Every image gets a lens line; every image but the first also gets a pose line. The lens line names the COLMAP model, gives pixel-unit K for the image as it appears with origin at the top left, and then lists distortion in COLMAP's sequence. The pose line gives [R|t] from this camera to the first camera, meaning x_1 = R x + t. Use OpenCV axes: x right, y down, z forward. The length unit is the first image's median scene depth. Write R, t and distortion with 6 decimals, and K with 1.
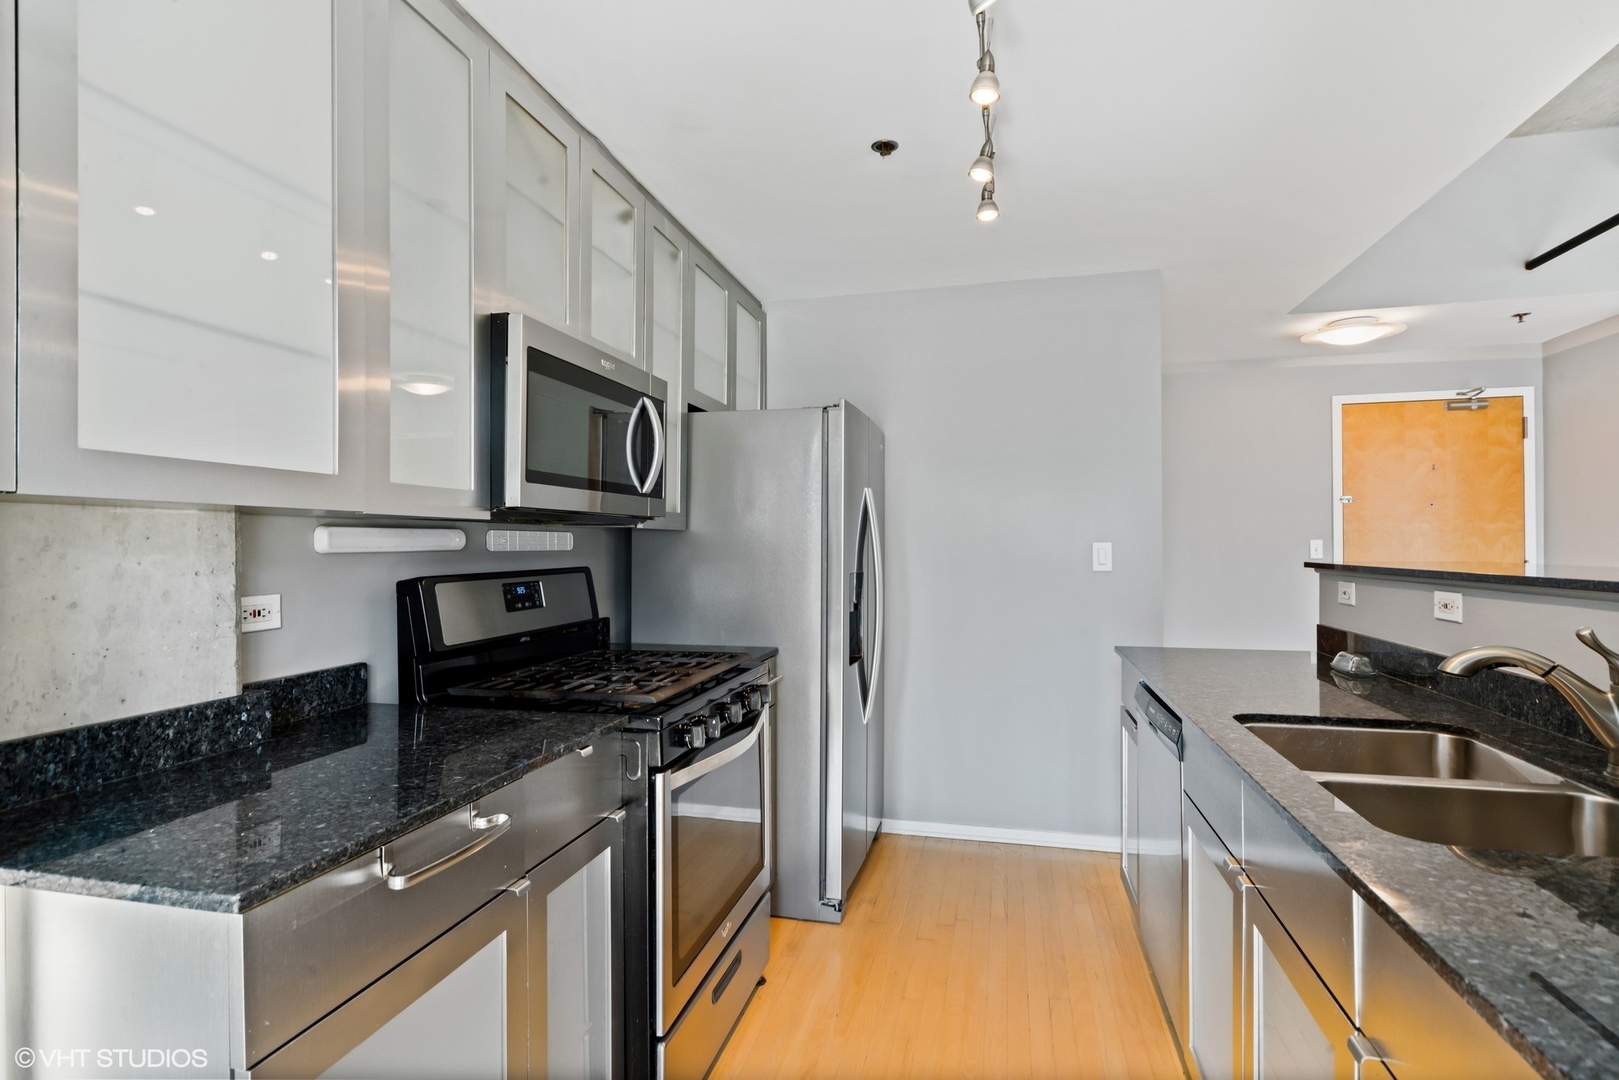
lens RADIAL K [[843.3, 0, 809.5], [0, 843.3, 540.0], [0, 0, 1]] dist [-0.000028, -0.000033]
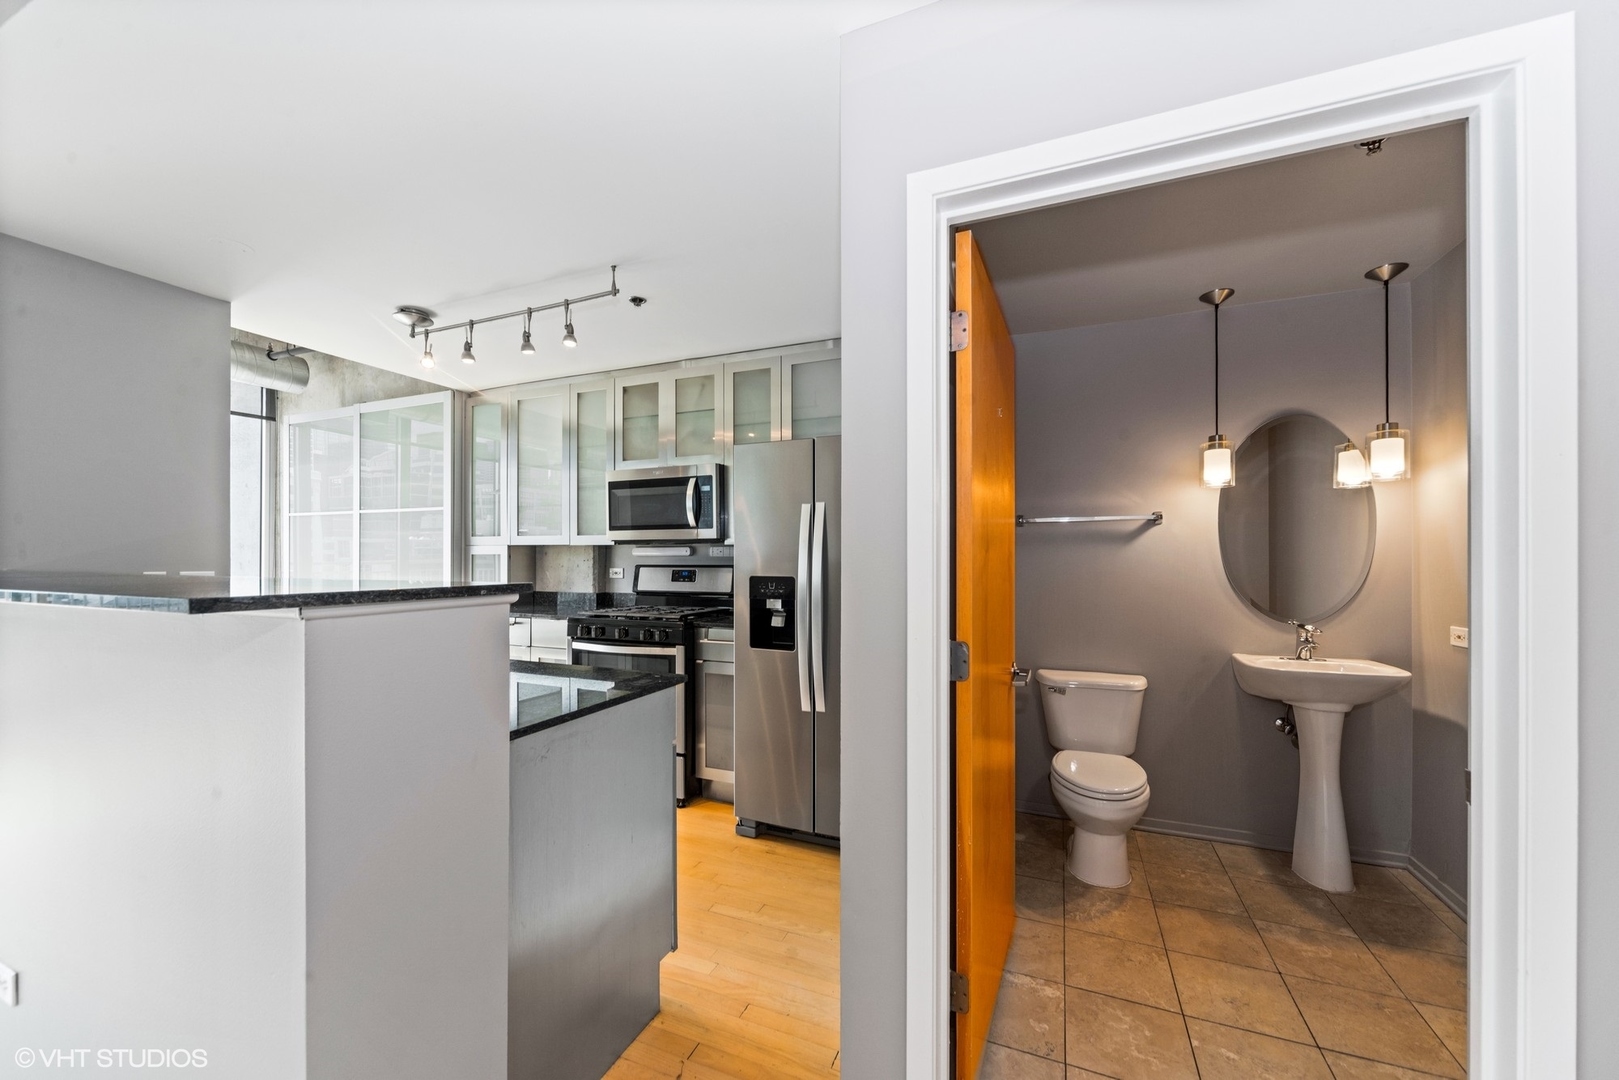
lens RADIAL K [[607.5, 0, 806.8], [0, 607.5, 556.3], [0, 0, 1]] dist [0.000979, 0.000045]
pose [[-0.175932, 0.003581, -0.984396, 1.273723], [0.001395, 0.999993, 0.003389, 0.008306], [0.984401, -0.000777, -0.175936, 1.697519]]
